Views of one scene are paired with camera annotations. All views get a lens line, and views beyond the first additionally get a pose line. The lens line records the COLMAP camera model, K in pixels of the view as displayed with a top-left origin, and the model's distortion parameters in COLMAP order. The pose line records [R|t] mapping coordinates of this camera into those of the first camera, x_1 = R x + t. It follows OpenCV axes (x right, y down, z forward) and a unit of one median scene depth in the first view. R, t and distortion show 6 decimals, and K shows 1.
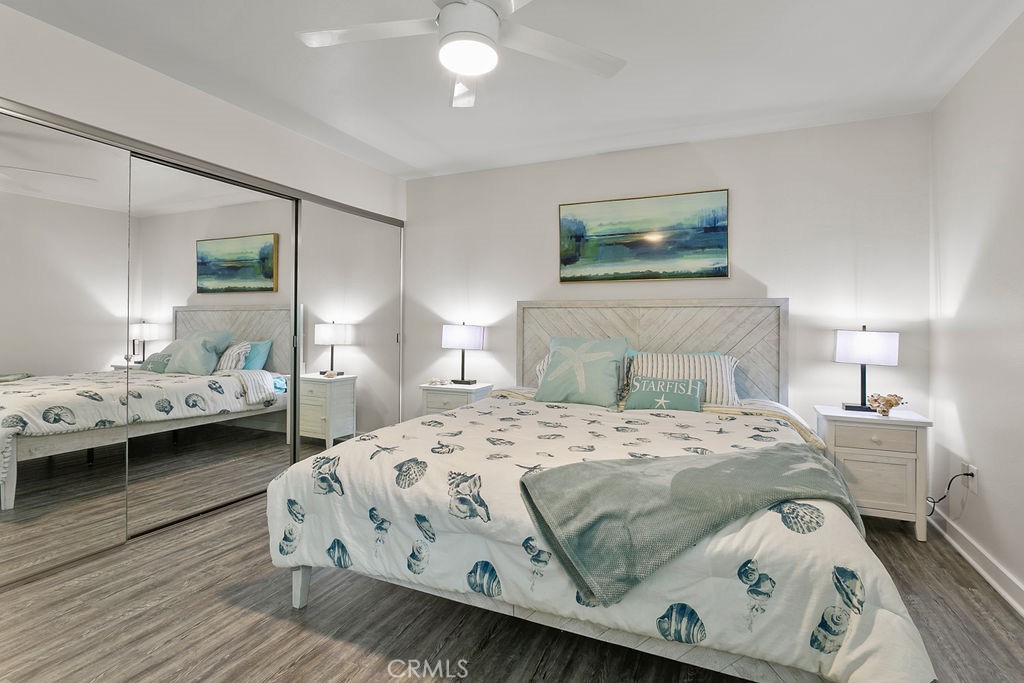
lens RADIAL K [[503.8, 0, 507.5], [0, 503.8, 320.4], [0, 0, 1]] dist [-0.014864, 0.000207]
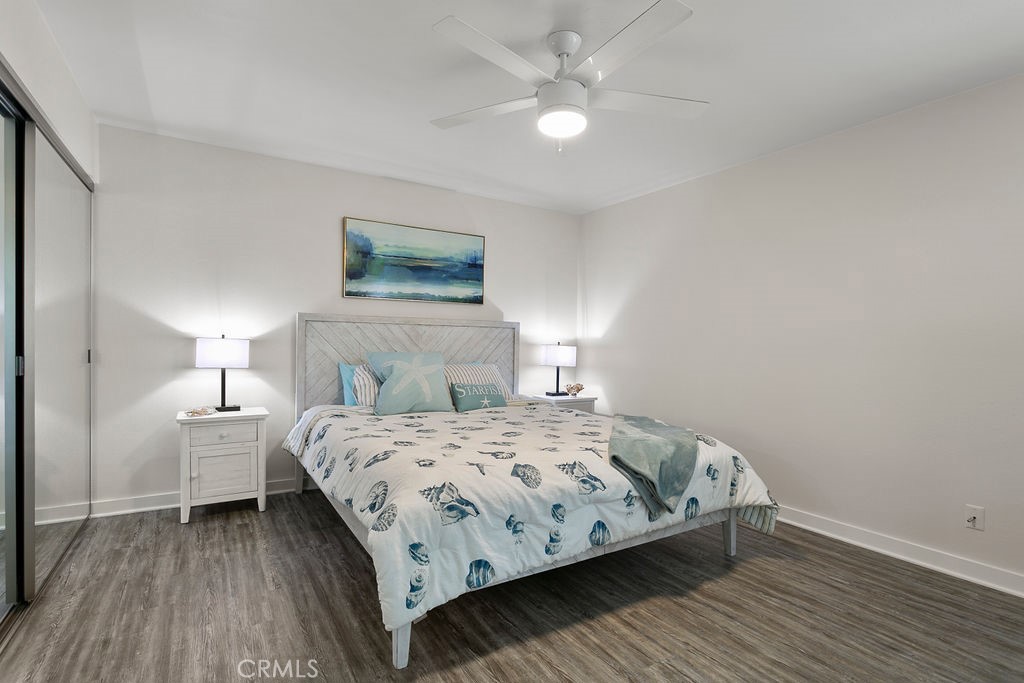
lens RADIAL K [[500.5, 0, 507.1], [0, 500.5, 343.5], [0, 0, 1]] dist [-0.019041, 0.009847]
pose [[0.553959, -0.002234, 0.832541, -0.637864], [-0.020456, 0.999658, 0.016293, -0.006574], [-0.832293, -0.026056, 0.553723, 0.232756]]
